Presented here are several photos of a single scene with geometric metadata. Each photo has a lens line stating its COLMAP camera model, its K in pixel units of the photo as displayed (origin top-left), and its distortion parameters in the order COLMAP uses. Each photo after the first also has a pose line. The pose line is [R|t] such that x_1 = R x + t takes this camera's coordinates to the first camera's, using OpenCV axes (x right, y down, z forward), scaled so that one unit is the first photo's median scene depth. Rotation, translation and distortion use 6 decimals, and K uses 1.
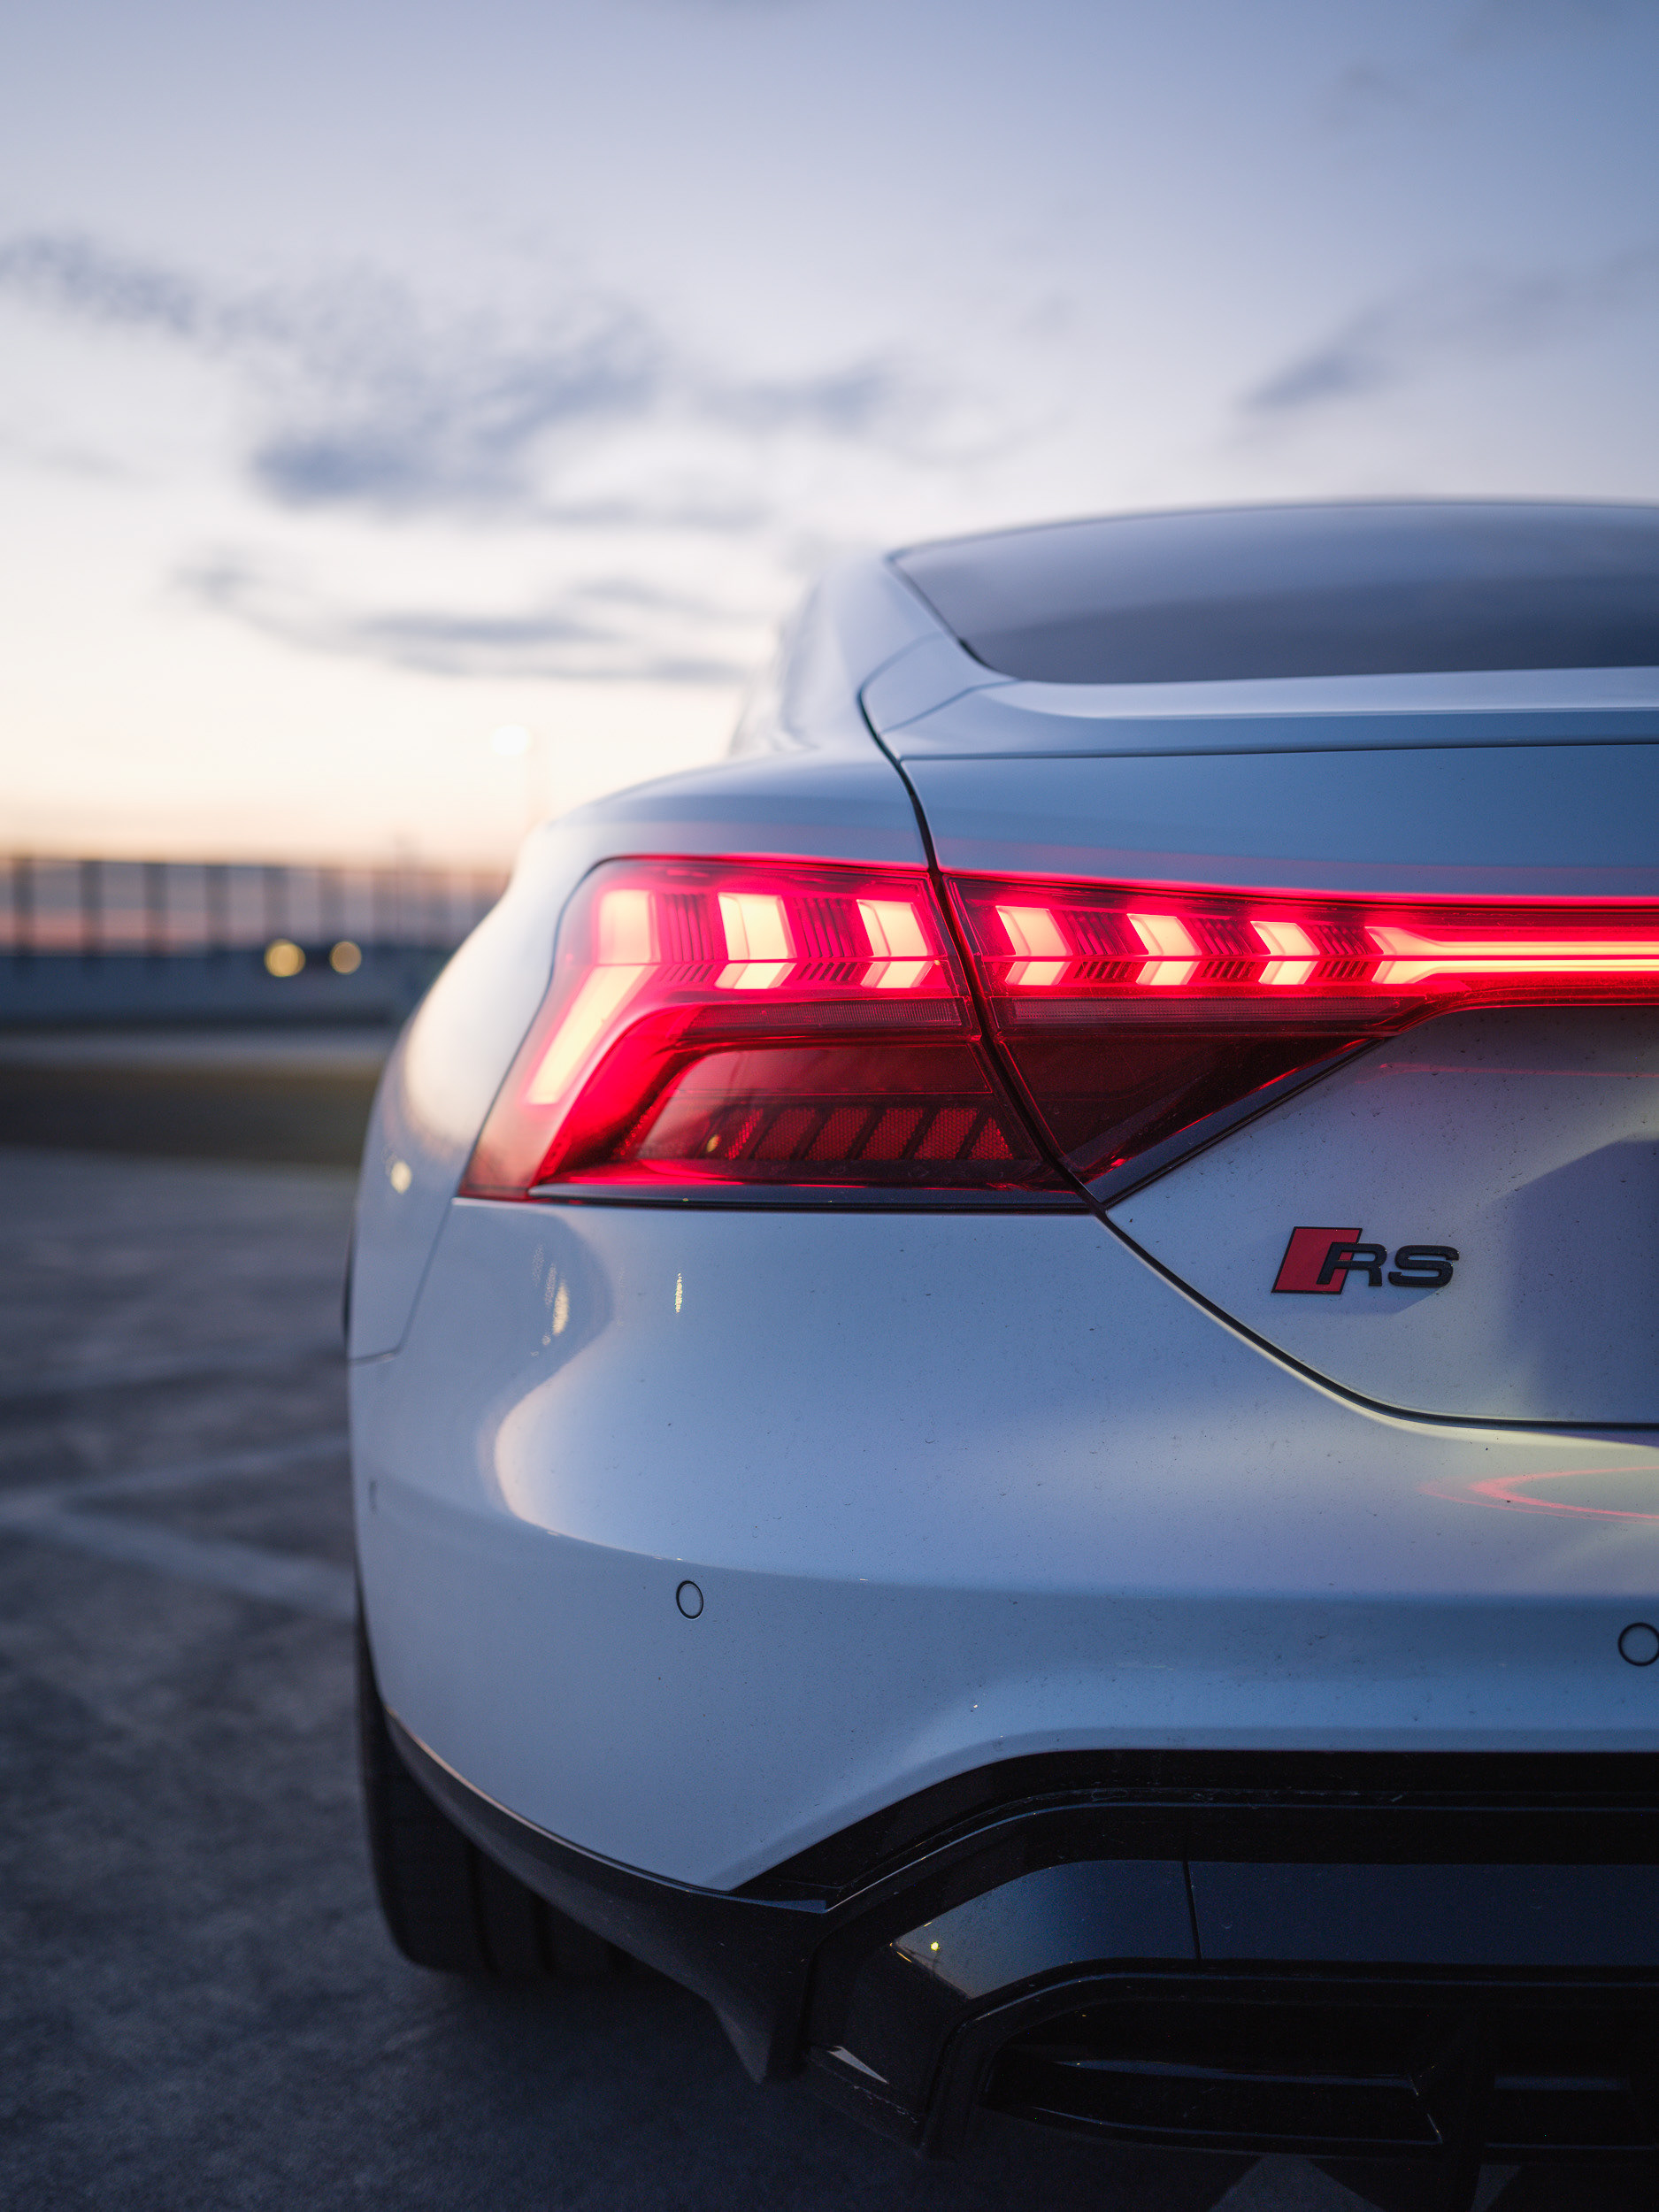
lens RADIAL K [[2296.8, 0, 831.1], [0, 2296.8, 1109.7], [0, 0, 1]] dist [-0.000315, 0.000000]
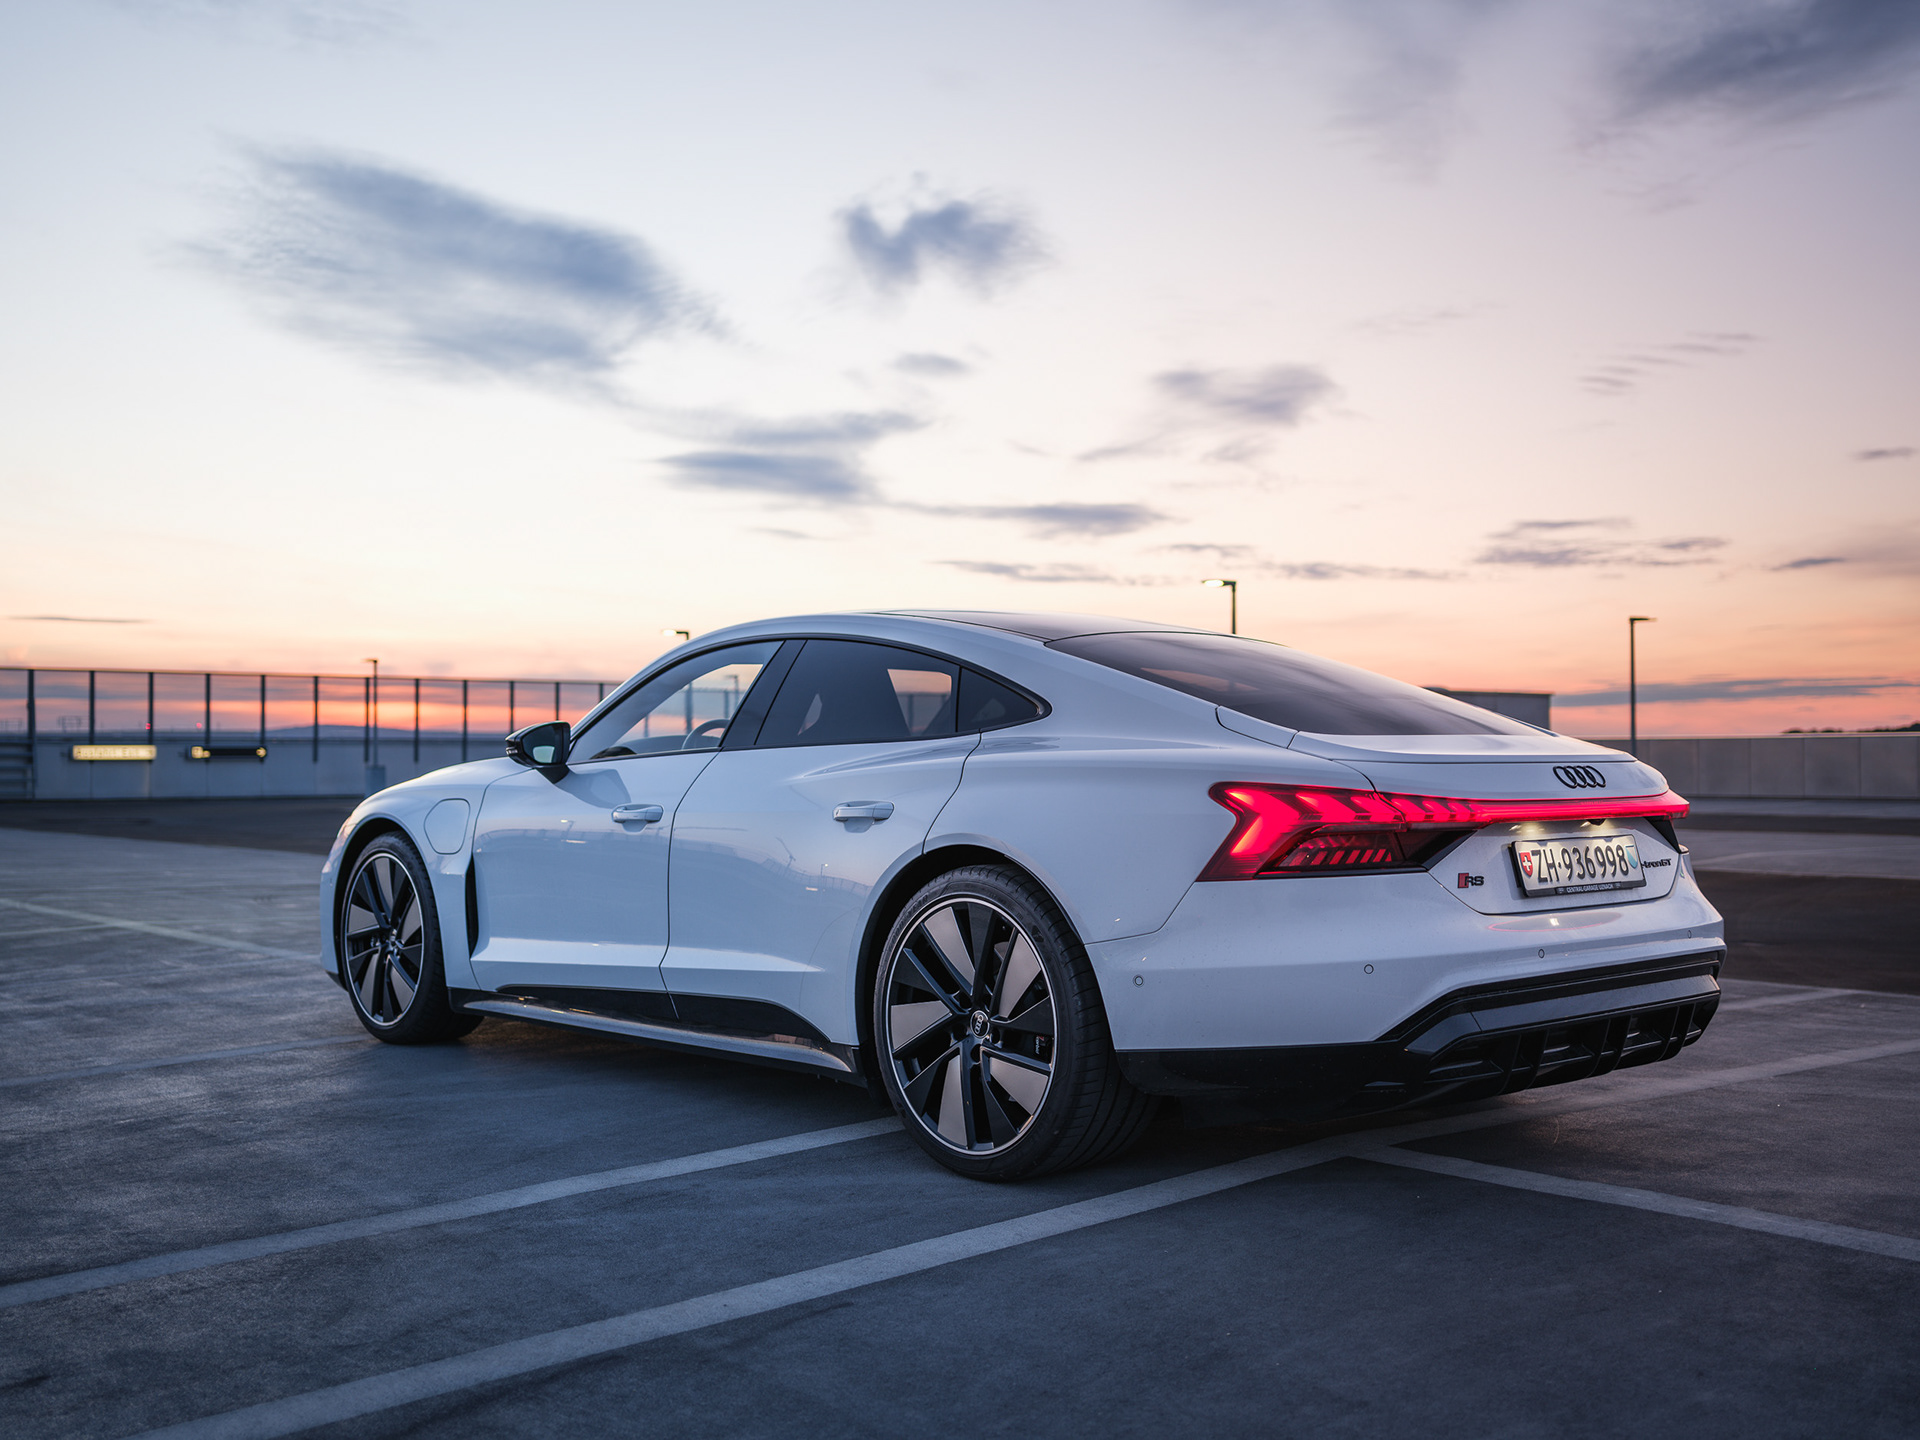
lens RADIAL K [[1993.6, 0, 944.2], [0, 1993.6, 718.6], [0, 0, 1]] dist [-0.000315, 0.000000]
pose [[0.719537, 0.015511, 0.694281, -3.179714], [0.012413, 0.999304, -0.035191, -0.125038], [-0.694343, 0.033939, 0.718844, -1.088695]]
